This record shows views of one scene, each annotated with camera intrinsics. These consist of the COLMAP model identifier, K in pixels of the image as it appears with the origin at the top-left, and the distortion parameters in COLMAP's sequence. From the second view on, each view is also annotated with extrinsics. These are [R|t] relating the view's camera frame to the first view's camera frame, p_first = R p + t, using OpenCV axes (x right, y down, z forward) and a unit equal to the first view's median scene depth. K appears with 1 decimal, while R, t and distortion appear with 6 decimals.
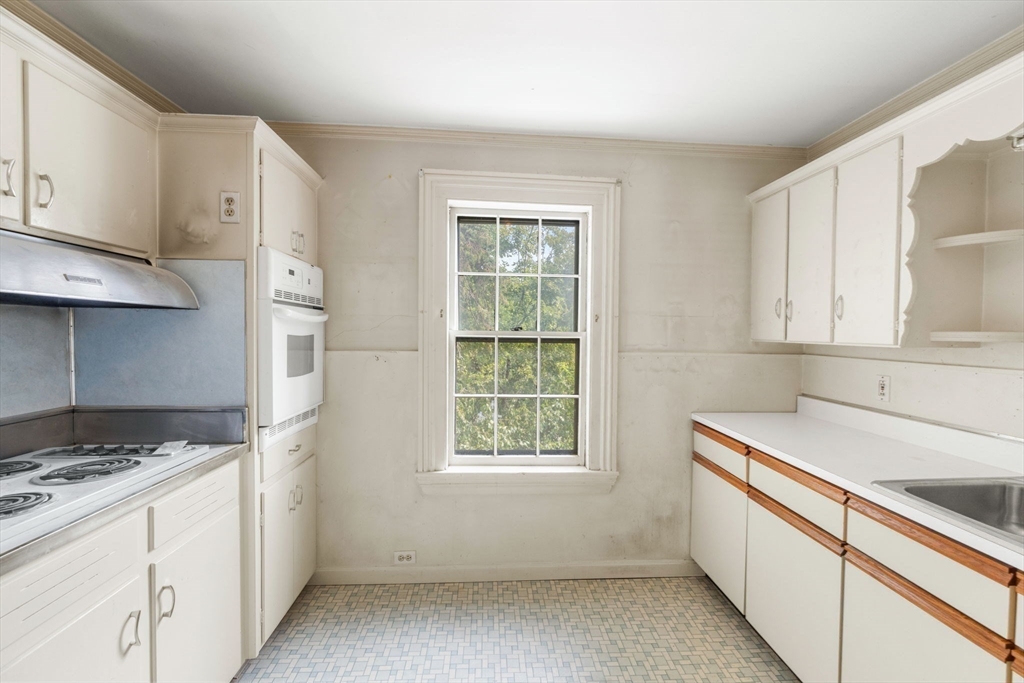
lens RADIAL K [[457.3, 0, 512.0], [0, 457.3, 341.5], [0, 0, 1]] dist [-0.010625, 0.000848]
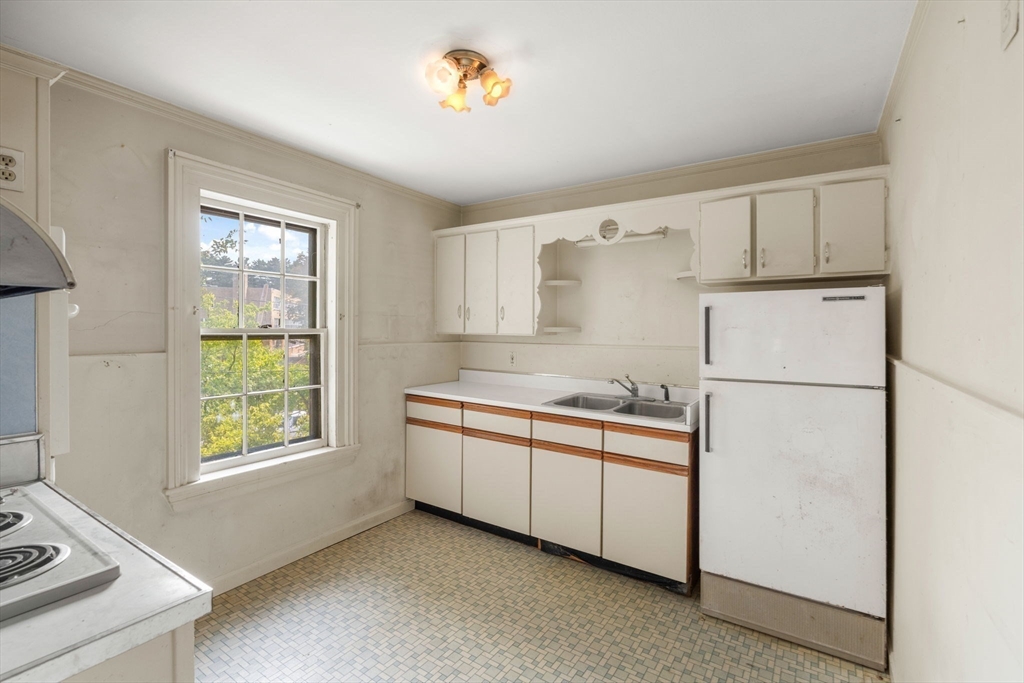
lens RADIAL K [[466.0, 0, 518.9], [0, 466.0, 322.2], [0, 0, 1]] dist [-0.021485, 0.008749]
pose [[0.597908, -0.000711, 0.801564, -0.509856], [0.018753, 0.999738, -0.013102, -0.012792], [-0.801345, 0.022865, 0.597765, -0.081812]]
